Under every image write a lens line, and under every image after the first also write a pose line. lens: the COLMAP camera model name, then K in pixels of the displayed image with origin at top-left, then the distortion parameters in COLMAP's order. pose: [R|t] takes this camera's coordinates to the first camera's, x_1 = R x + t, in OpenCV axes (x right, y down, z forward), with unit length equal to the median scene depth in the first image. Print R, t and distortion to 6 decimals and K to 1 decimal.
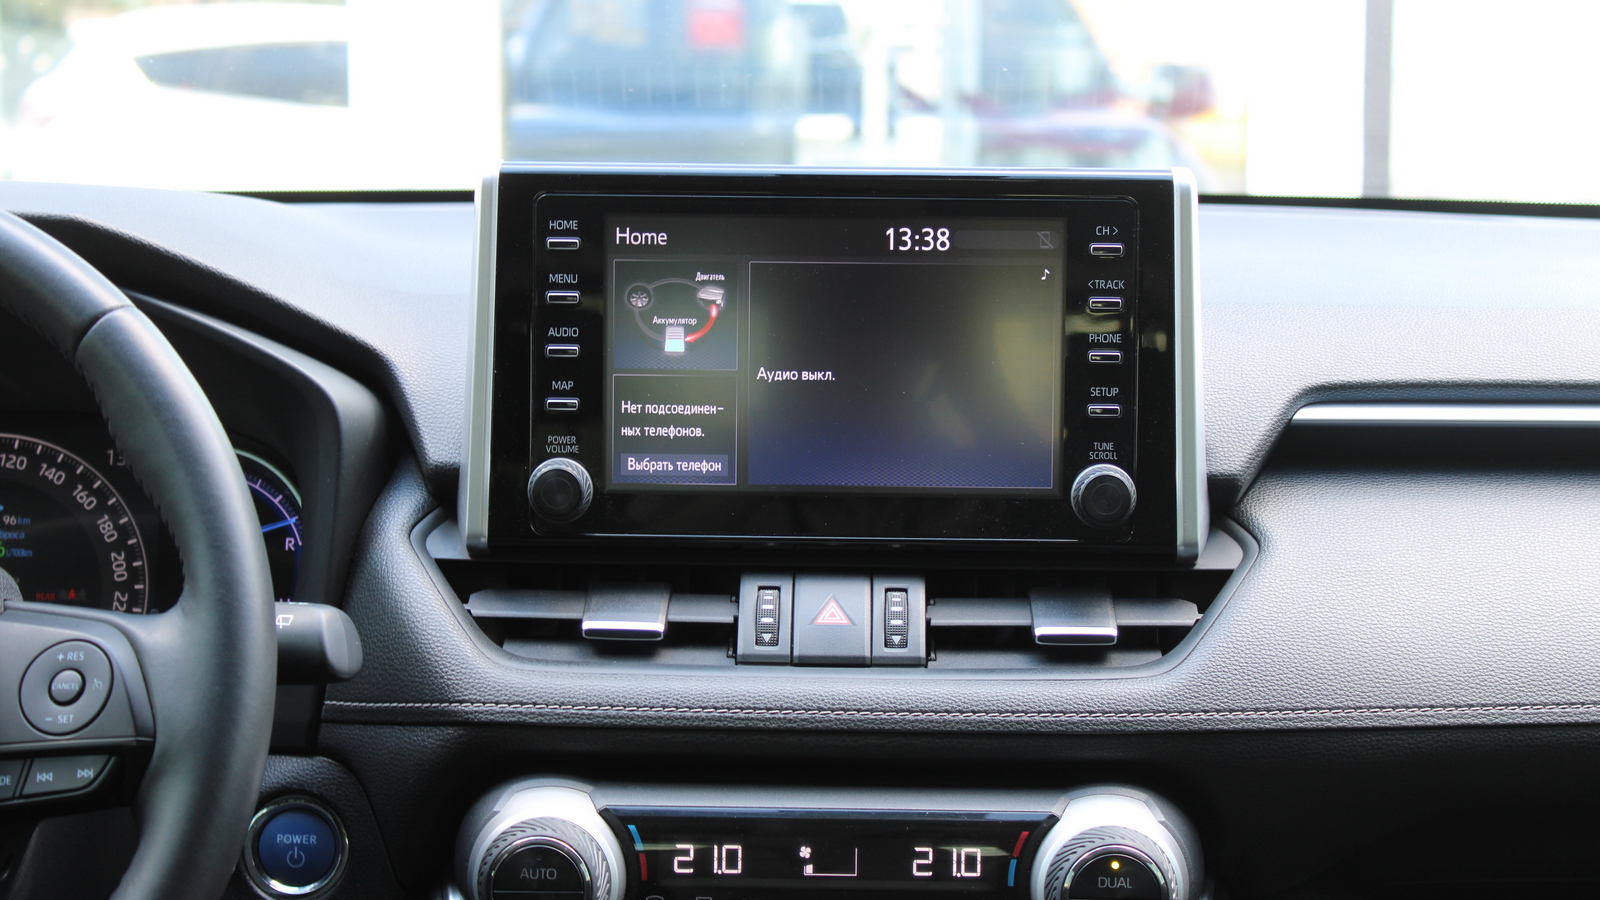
lens RADIAL K [[2966.6, 0, 808.5], [0, 2966.6, 448.3], [0, 0, 1]] dist [-0.037924, 0.000000]
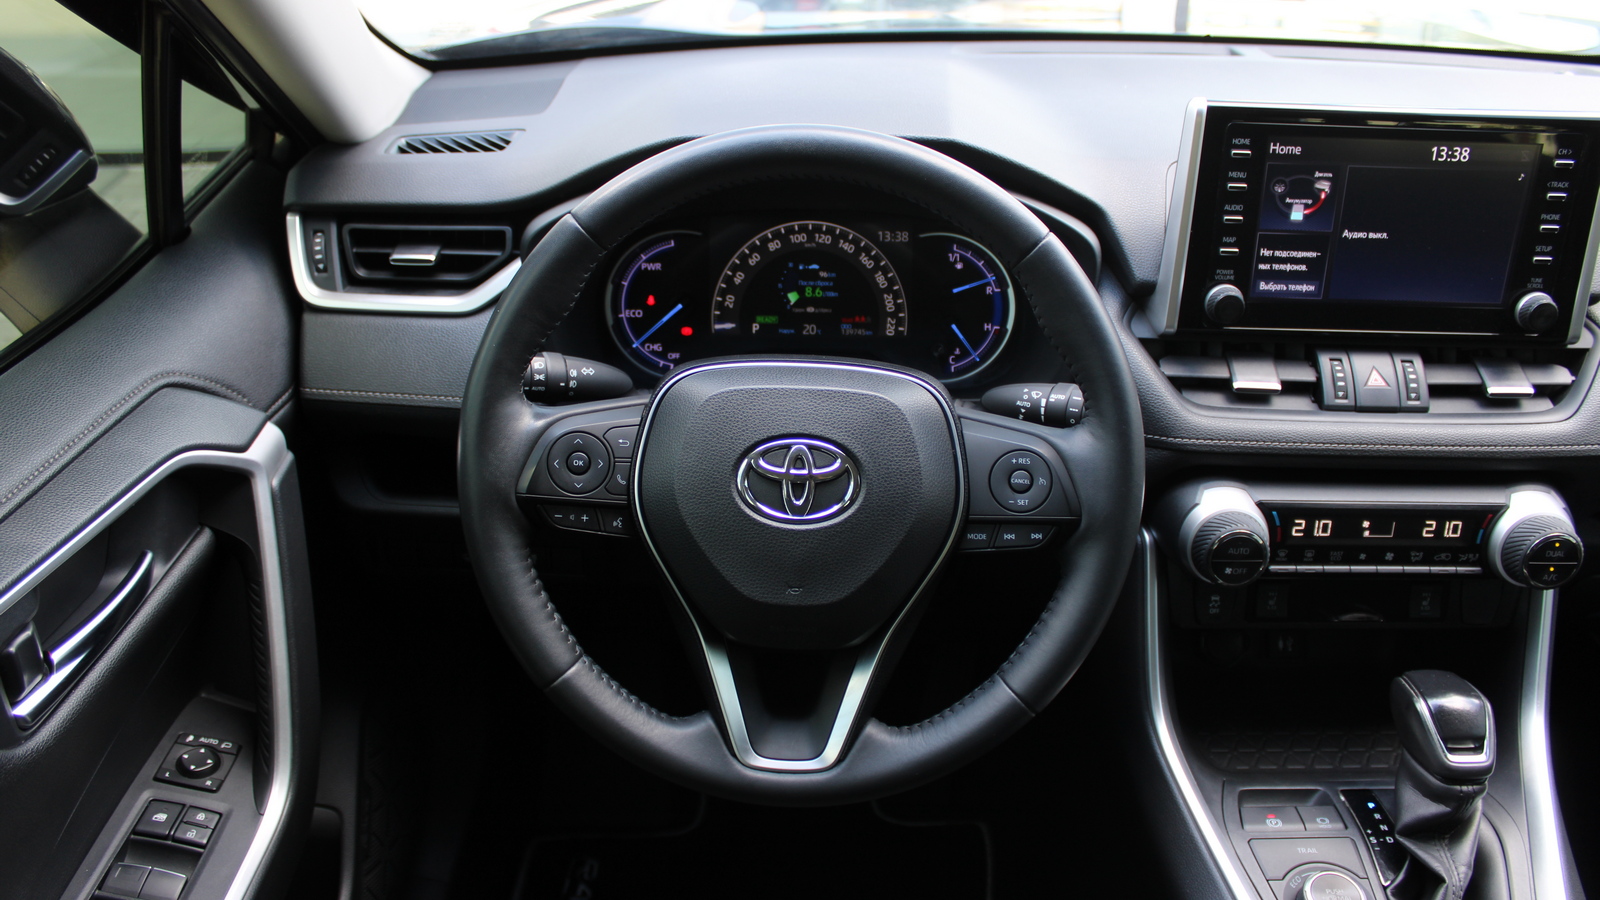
lens RADIAL K [[1329.5, 0, 798.0], [0, 1329.5, 448.7], [0, 0, 1]] dist [-0.135406, 0.101788]
pose [[0.999988, 0.004964, 0.000576, -0.320231], [-0.004877, 0.944109, 0.329597, -0.148729], [0.001092, -0.329596, 0.944121, 0.279853]]
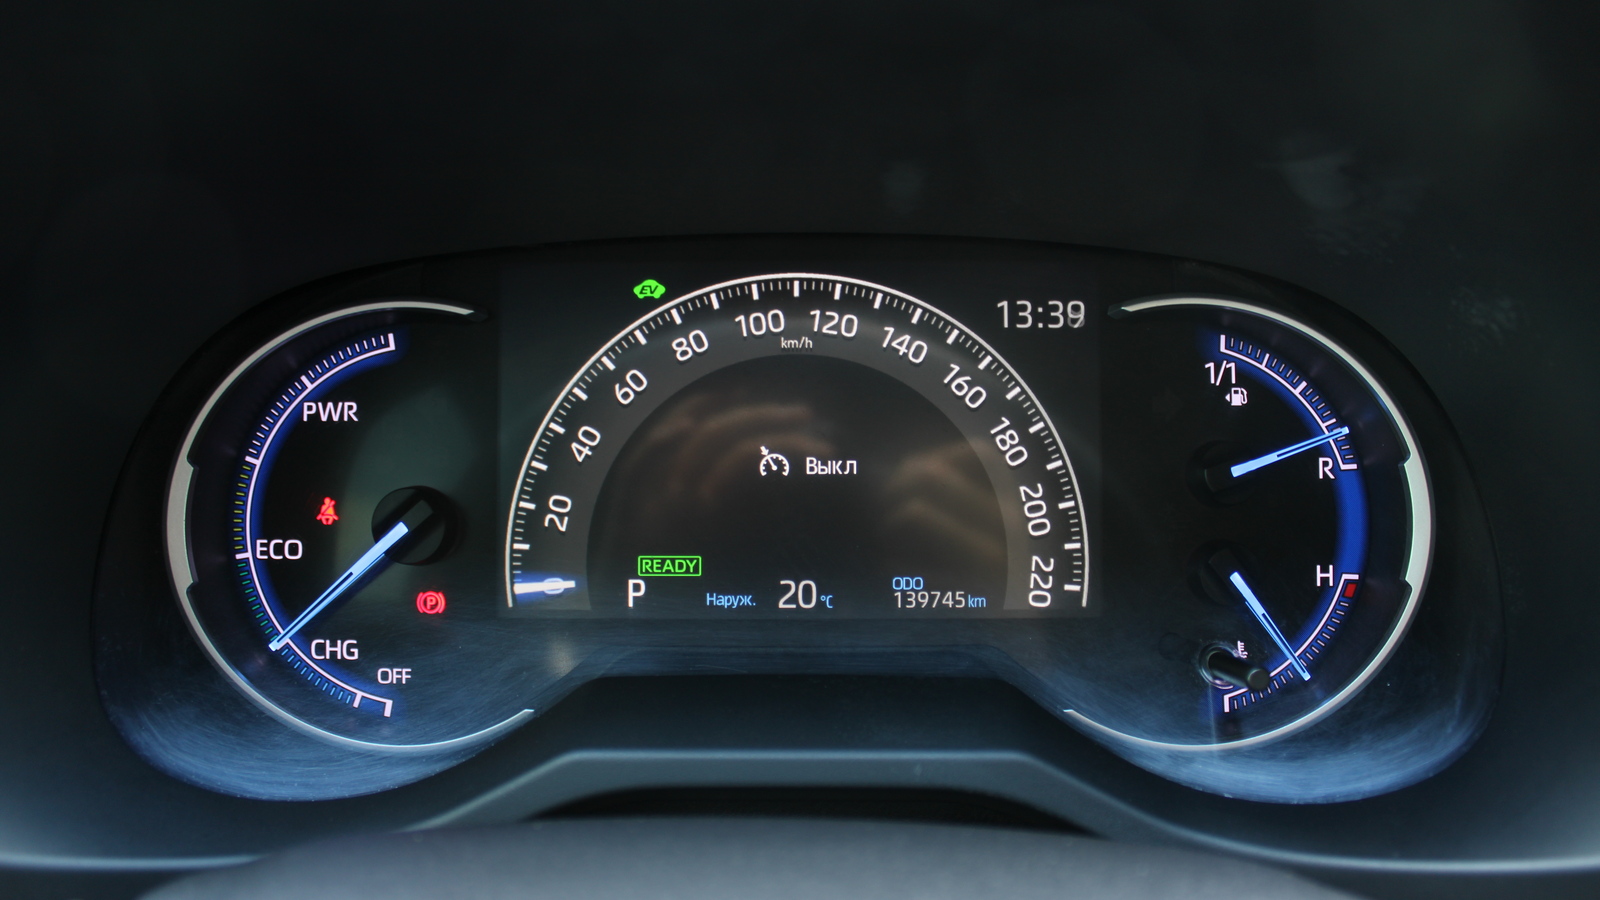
lens RADIAL K [[1329.5, 0, 798.9], [0, 1329.5, 447.2], [0, 0, 1]] dist [-0.135406, 0.101788]
pose [[0.999938, -0.007599, 0.008157, -0.314548], [0.005857, 0.980662, 0.195621, -0.024885], [-0.009486, -0.195561, 0.980646, 0.844105]]
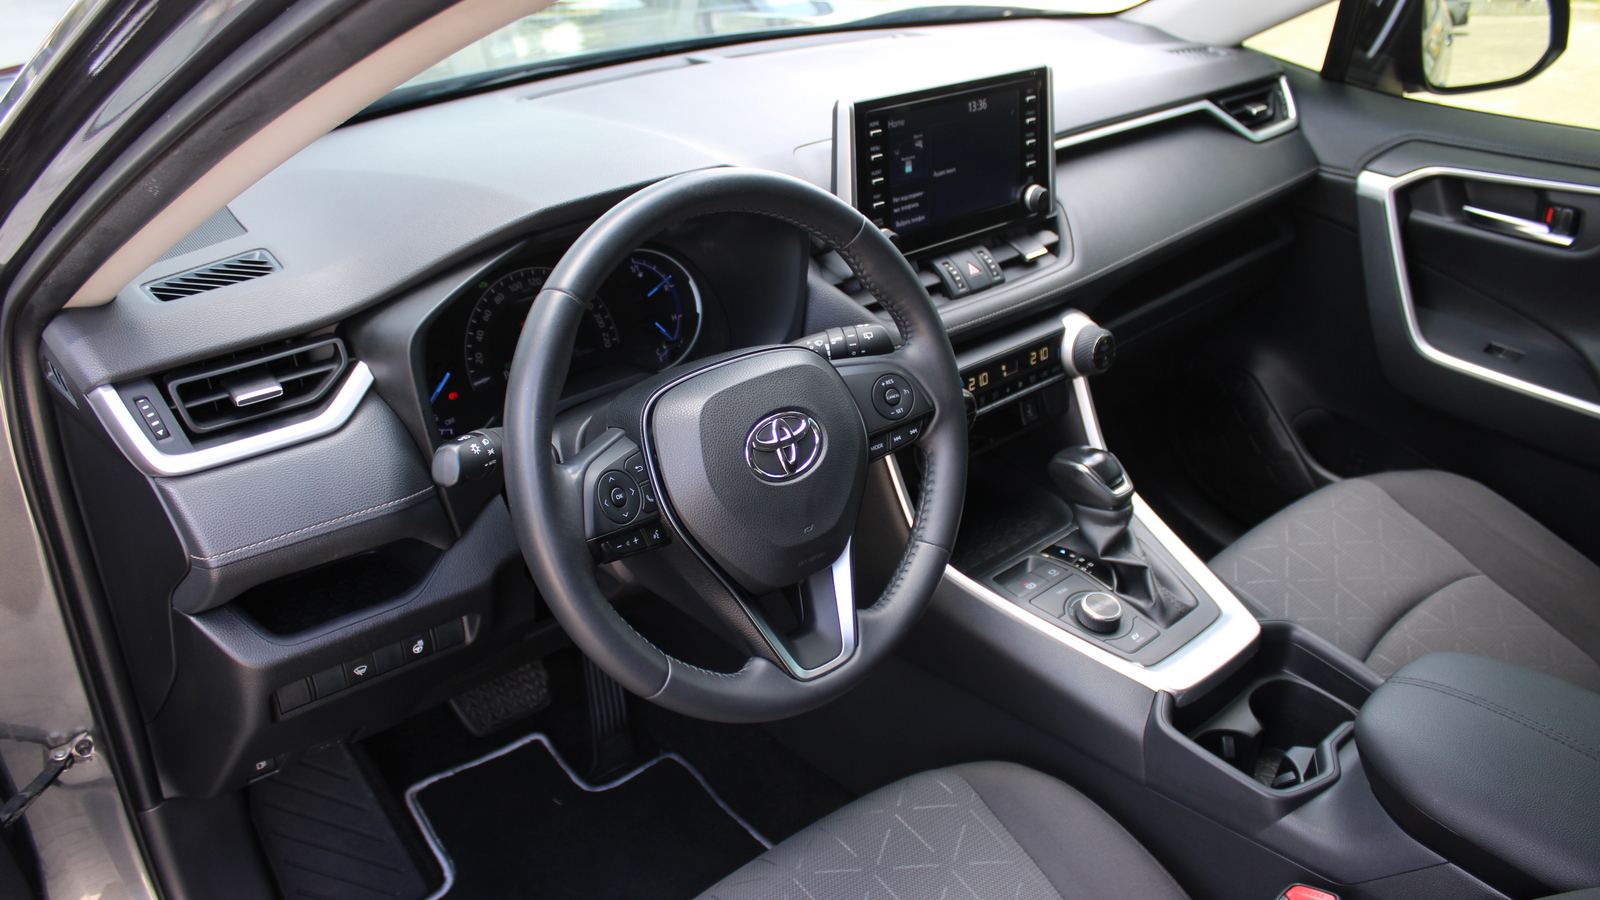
lens RADIAL K [[1329.5, 0, 802.9], [0, 1329.5, 447.2], [0, 0, 1]] dist [-0.135406, 0.101788]
pose [[0.734221, -0.314779, 0.601527, -0.775421], [0.100770, 0.926731, 0.361959, -0.210420], [-0.671391, -0.205141, 0.712146, 0.295245]]
